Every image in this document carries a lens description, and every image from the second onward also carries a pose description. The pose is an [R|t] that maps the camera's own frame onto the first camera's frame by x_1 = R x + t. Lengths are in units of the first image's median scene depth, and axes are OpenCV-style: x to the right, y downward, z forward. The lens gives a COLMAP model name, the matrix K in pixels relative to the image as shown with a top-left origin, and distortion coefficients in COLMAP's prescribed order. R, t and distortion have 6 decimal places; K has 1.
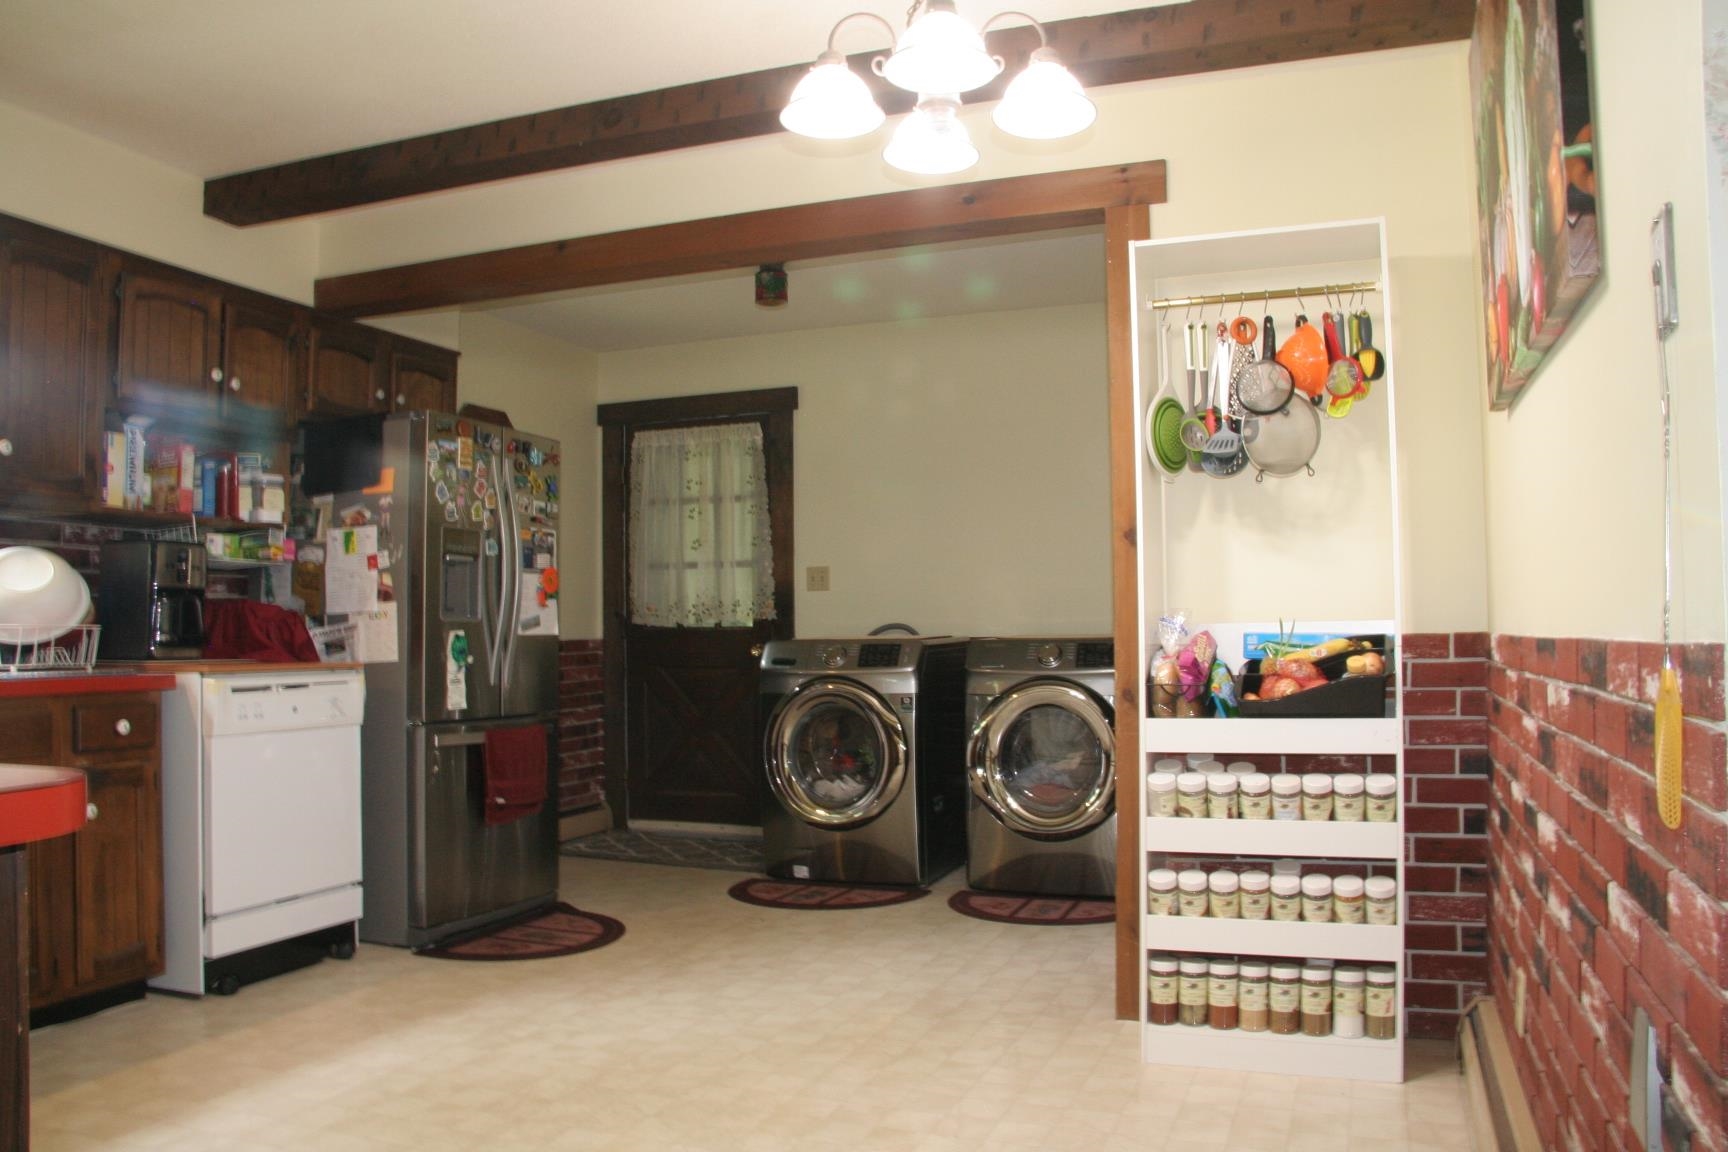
lens RADIAL K [[1327.0, 0, 863.1], [0, 1327.0, 586.4], [0, 0, 1]] dist [-0.177705, 0.121660]
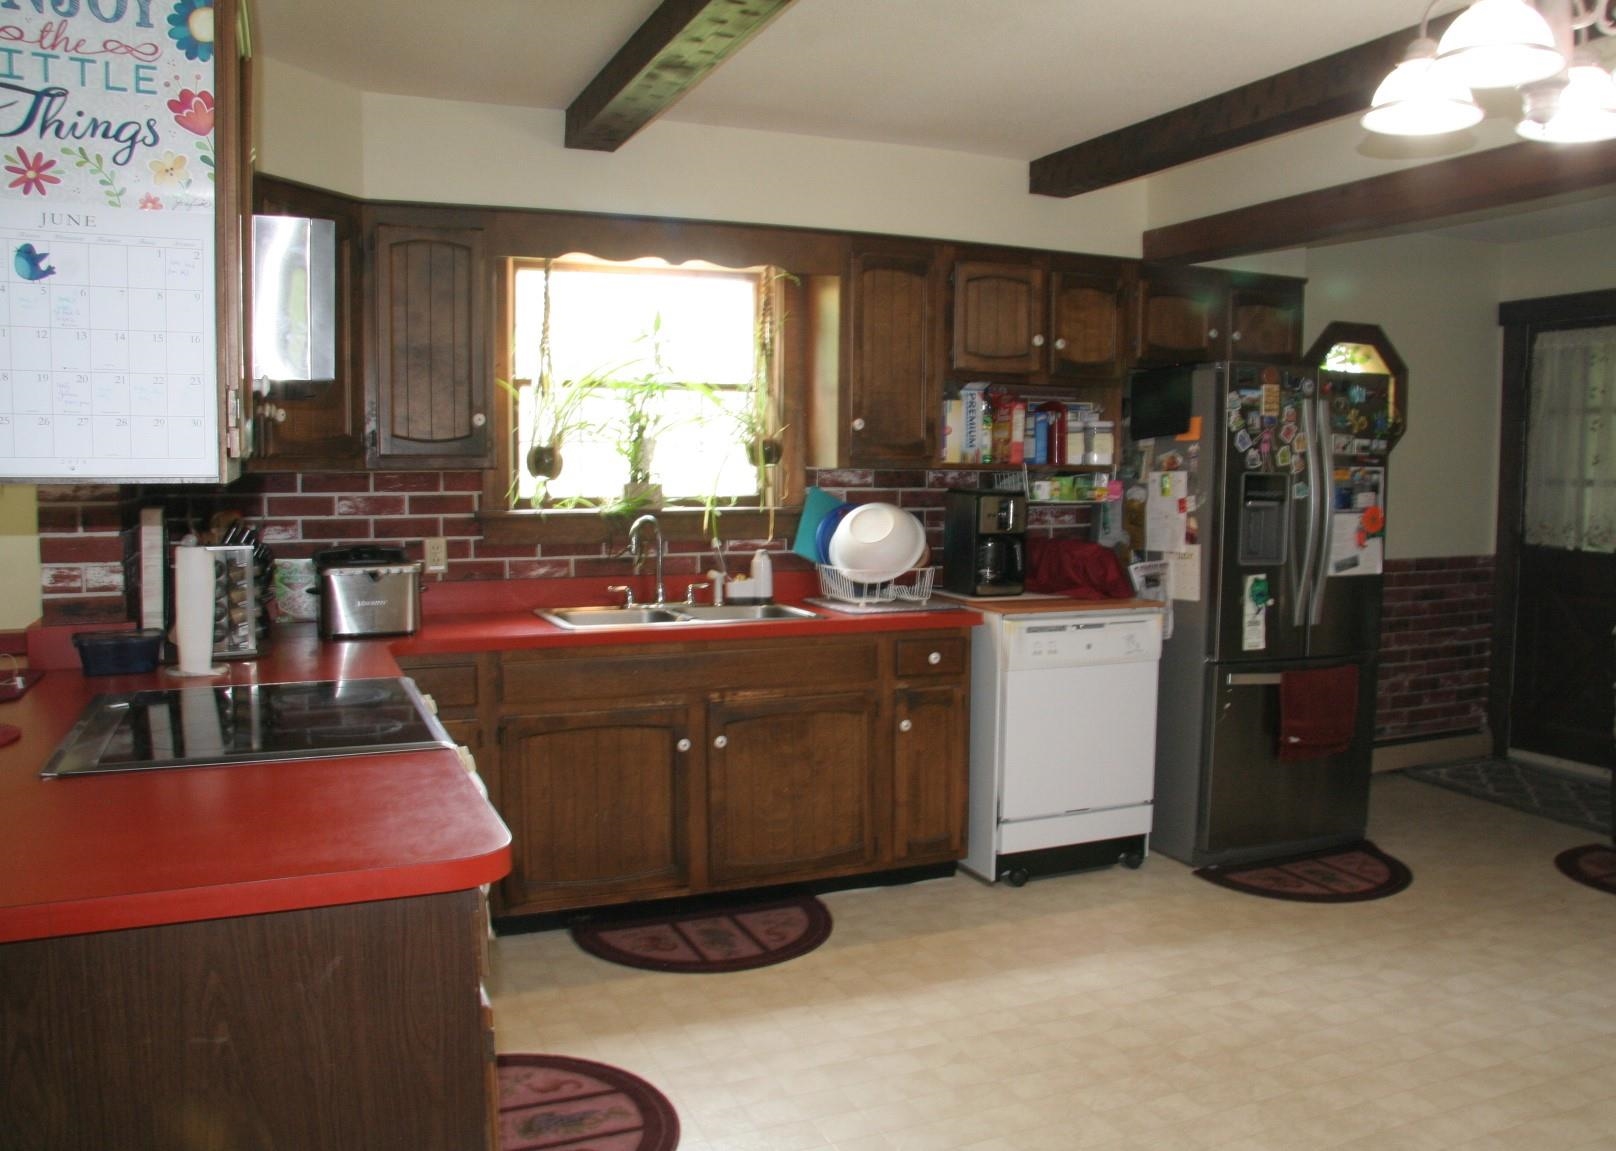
lens RADIAL K [[1328.6, 0, 848.2], [0, 1328.6, 578.3], [0, 0, 1]] dist [-0.194473, 0.132766]
pose [[0.710658, 0.071363, -0.699909, 0.195323], [0.010819, 0.993616, 0.112295, -0.088511], [0.703454, -0.087376, 0.705349, 0.046891]]
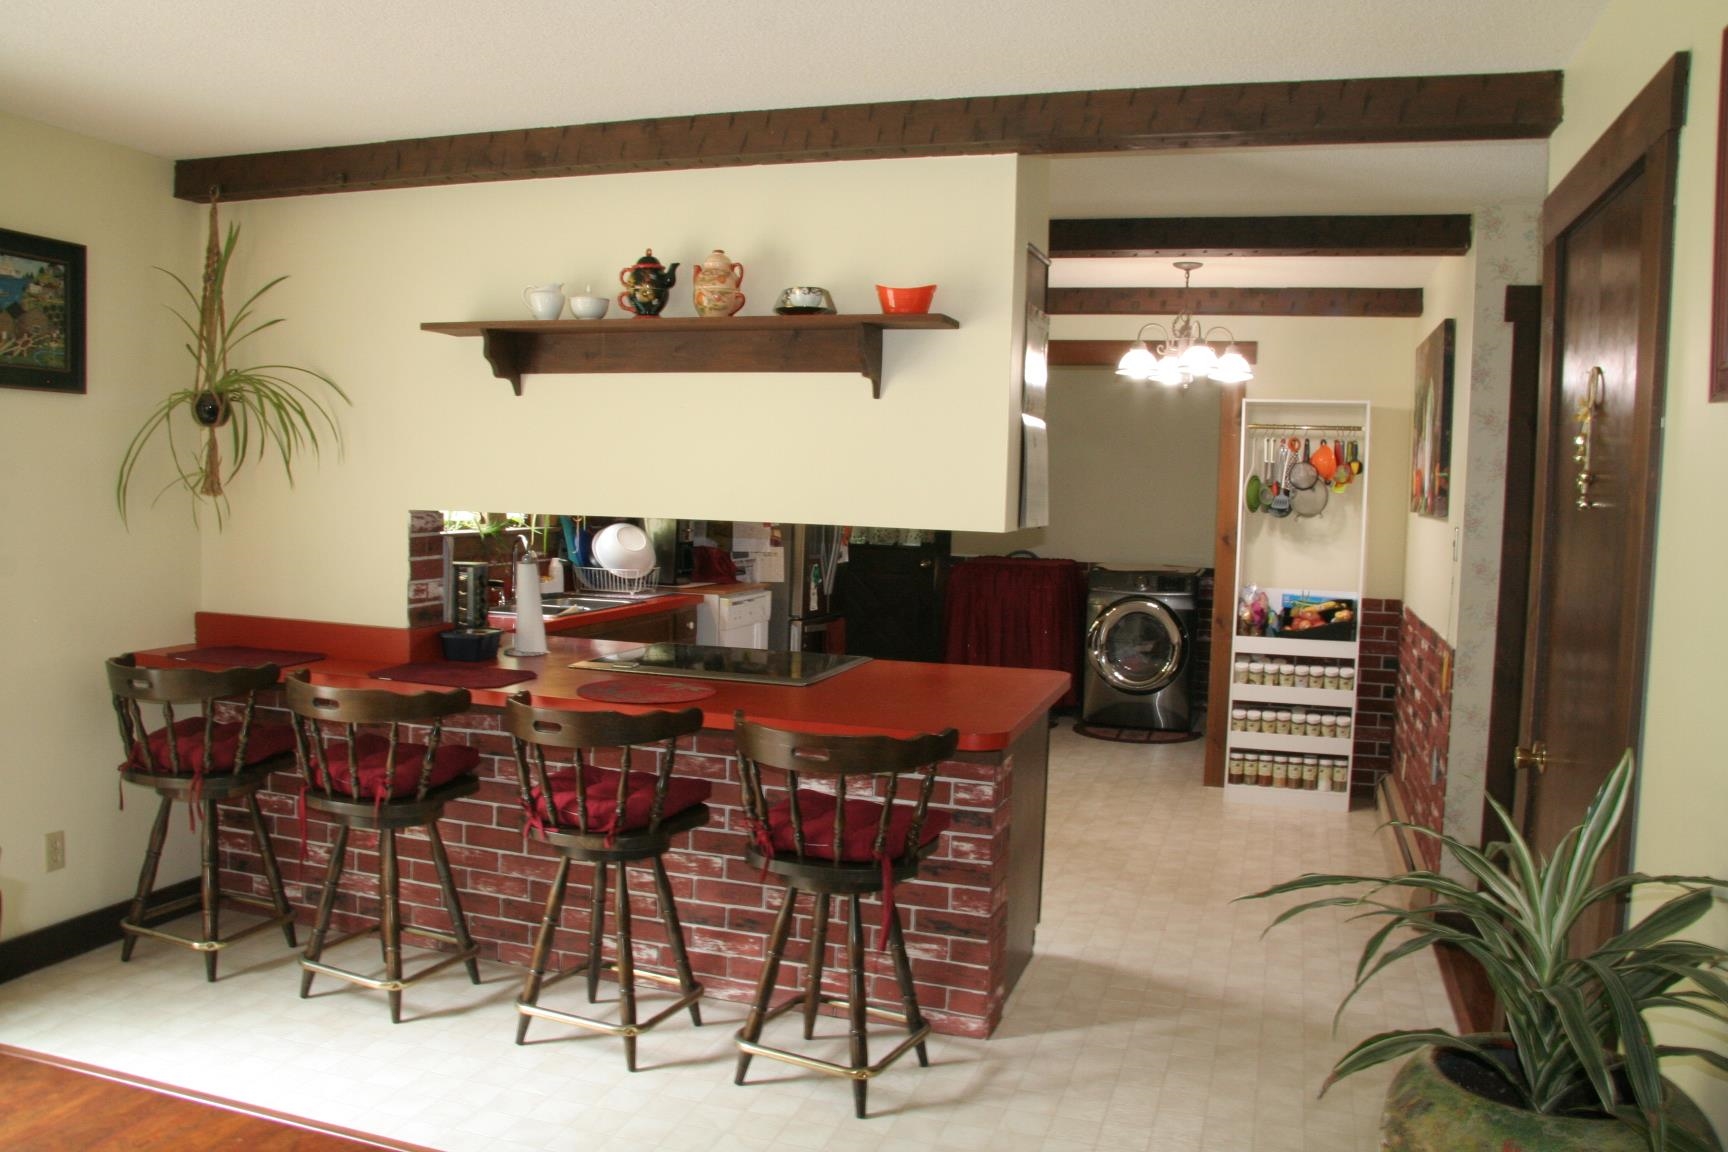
lens RADIAL K [[1327.0, 0, 863.1], [0, 1327.0, 586.4], [0, 0, 1]] dist [-0.177705, 0.121660]
pose [[0.997770, 0.032329, 0.058402, -0.374671], [-0.038544, 0.993334, 0.108634, -0.135074], [-0.054501, -0.110643, 0.992365, -0.759862]]
